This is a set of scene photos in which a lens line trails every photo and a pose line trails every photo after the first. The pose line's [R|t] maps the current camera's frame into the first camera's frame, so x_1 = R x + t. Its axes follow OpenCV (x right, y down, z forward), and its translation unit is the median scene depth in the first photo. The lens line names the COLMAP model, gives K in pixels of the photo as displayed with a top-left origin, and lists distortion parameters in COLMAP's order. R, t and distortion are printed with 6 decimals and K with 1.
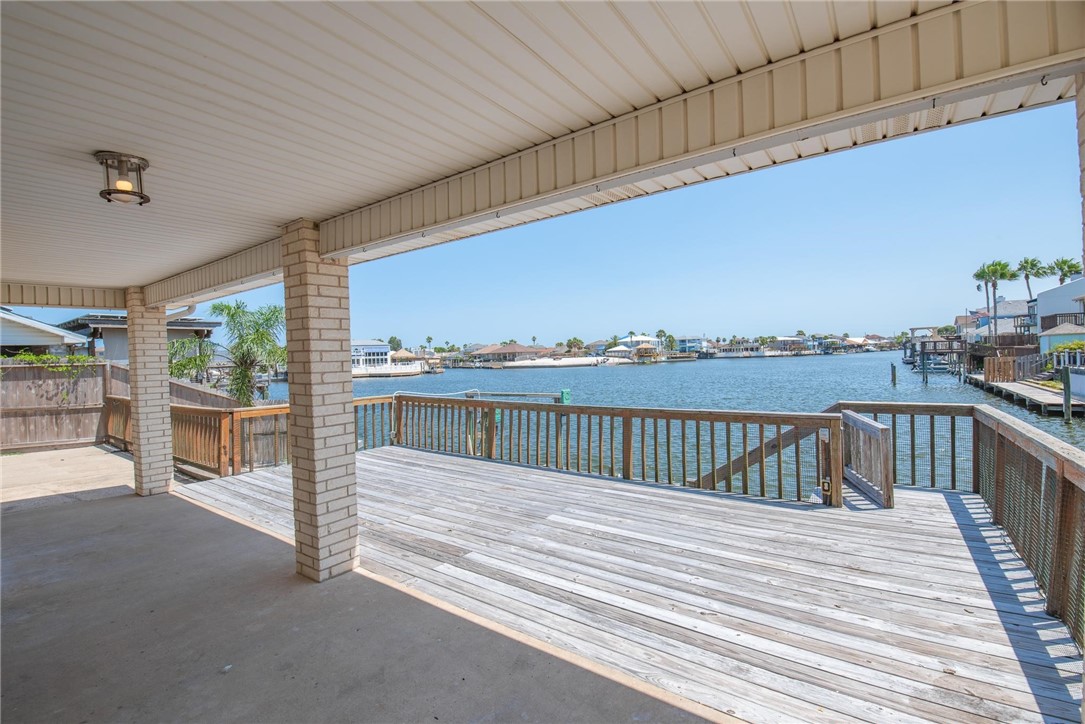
lens RADIAL K [[469.7, 0, 542.5], [0, 469.7, 362.0], [0, 0, 1]] dist [-0.000438, -0.010089]
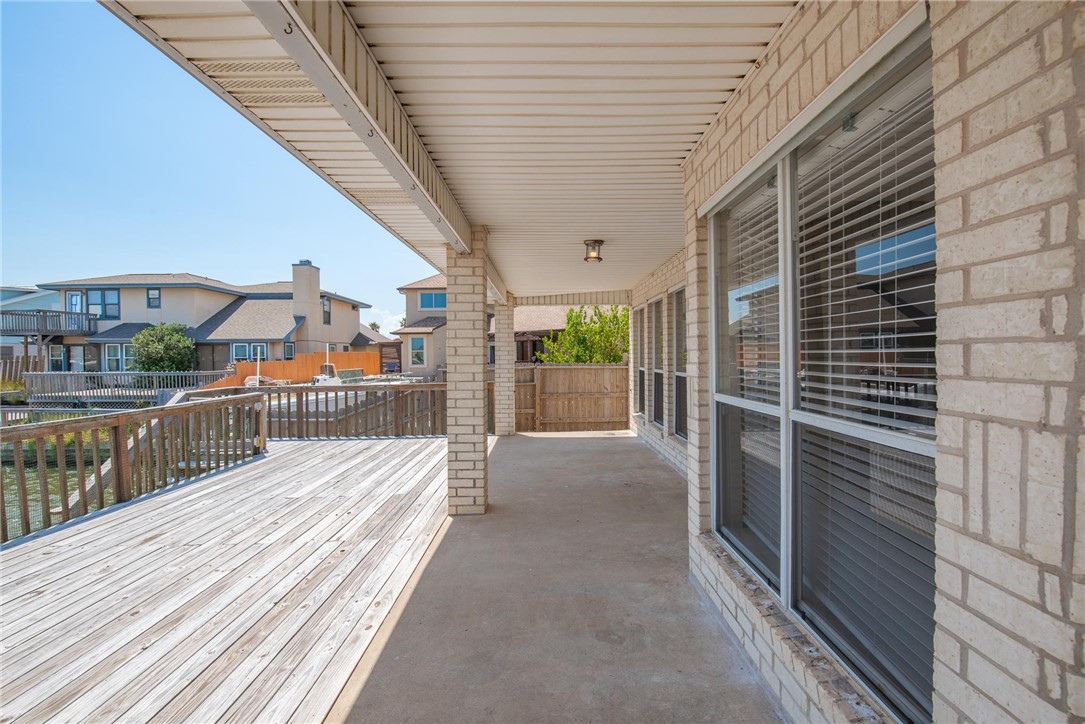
lens RADIAL K [[482.7, 0, 542.5], [0, 482.7, 362.0], [0, 0, 1]] dist [-0.000199, 0.000173]
pose [[-0.584311, 0.025484, 0.811130, -0.404278], [0.035401, 0.999356, -0.005896, 0.018179], [-0.810757, 0.025270, -0.584837, 0.397016]]
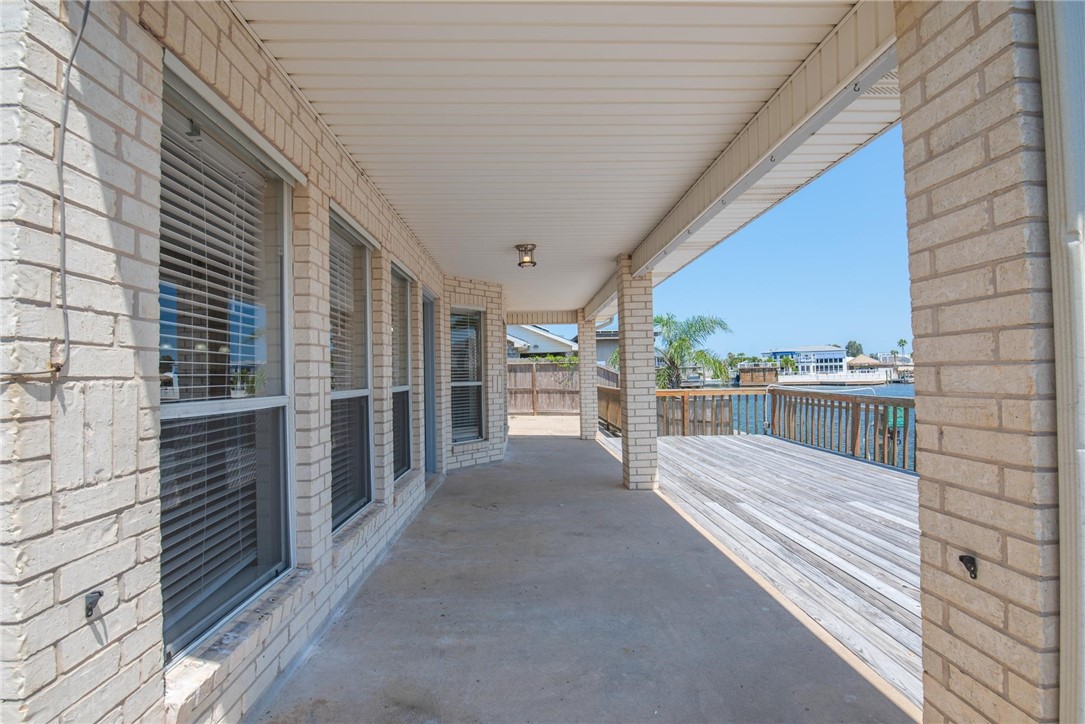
lens RADIAL K [[465.7, 0, 536.7], [0, 465.7, 364.8], [0, 0, 1]] dist [-0.023552, -0.000327]
pose [[0.608031, 0.000537, -0.793913, 0.127890], [-0.008785, 0.999943, -0.006052, 0.017940], [0.793864, 0.010655, 0.608001, -0.038398]]
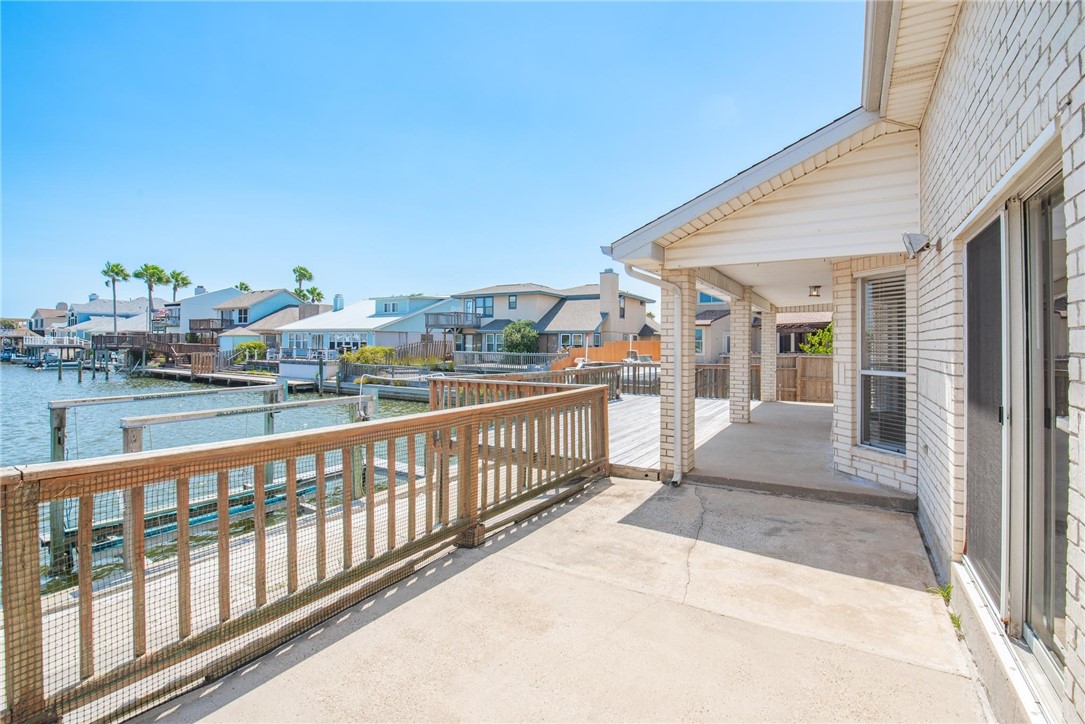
lens RADIAL K [[493.5, 0, 540.8], [0, 493.5, 339.7], [0, 0, 1]] dist [-0.001188, -0.000014]
pose [[-0.078686, 0.039067, 0.996134, -0.766934], [0.004361, 0.999236, -0.038844, 0.025009], [-0.996890, 0.001288, -0.078796, 0.575356]]
